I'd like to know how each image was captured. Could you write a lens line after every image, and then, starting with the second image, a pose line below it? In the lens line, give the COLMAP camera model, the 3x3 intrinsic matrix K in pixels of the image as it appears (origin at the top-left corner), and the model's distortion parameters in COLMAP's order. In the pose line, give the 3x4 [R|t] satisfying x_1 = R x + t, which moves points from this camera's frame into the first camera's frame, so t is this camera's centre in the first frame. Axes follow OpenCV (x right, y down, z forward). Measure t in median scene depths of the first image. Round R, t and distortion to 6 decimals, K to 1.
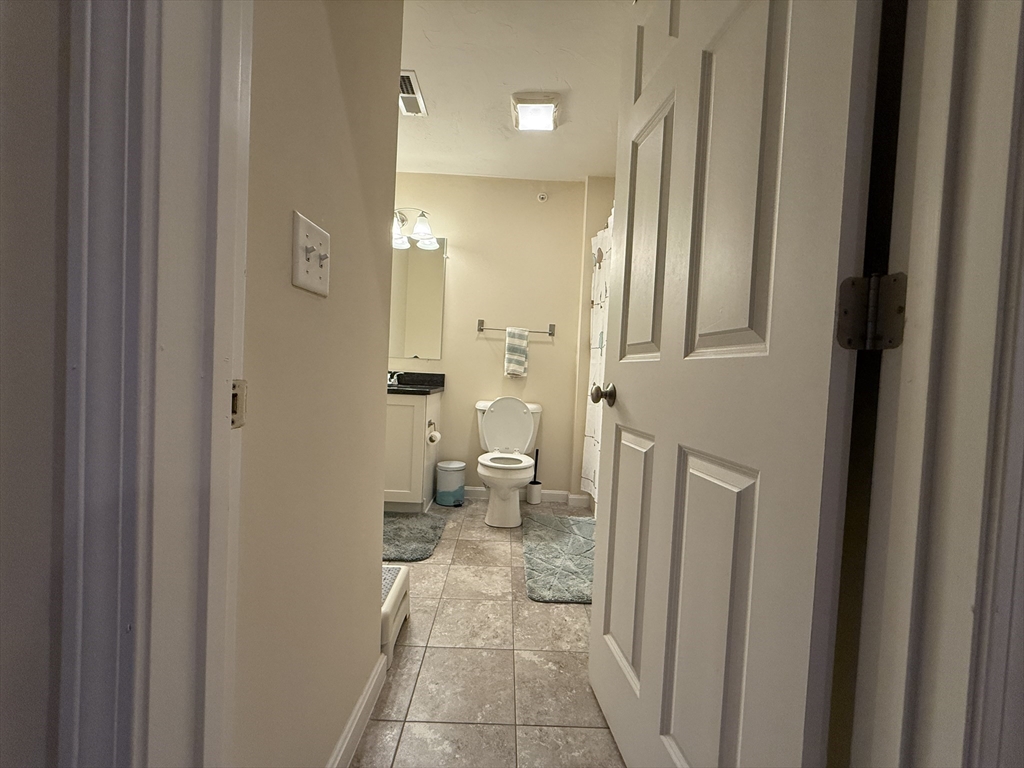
lens RADIAL K [[407.3, 0, 512.4], [0, 407.3, 382.1], [0, 0, 1]] dist [-0.000529, -0.000373]
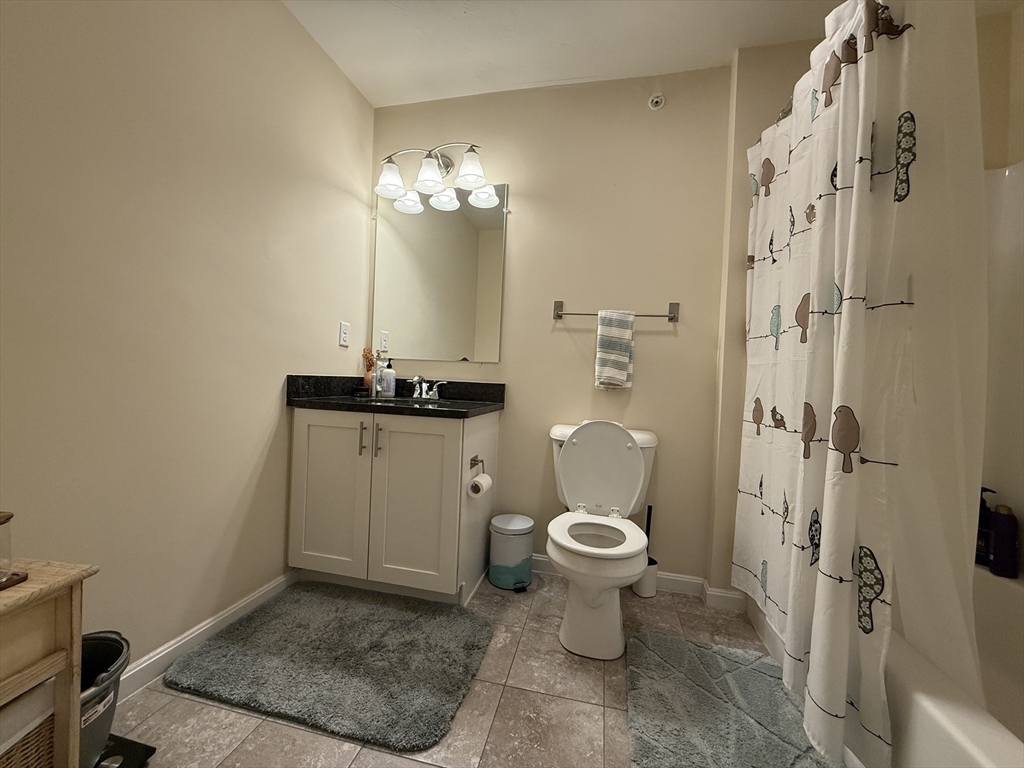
lens RADIAL K [[407.3, 0, 512.2], [0, 407.3, 383.9], [0, 0, 1]] dist [-0.000529, -0.000373]
pose [[0.972145, -0.001920, -0.234374, 0.003593], [-0.003298, 0.999755, -0.021868, -0.005423], [0.234358, 0.022032, 0.971901, 0.365186]]
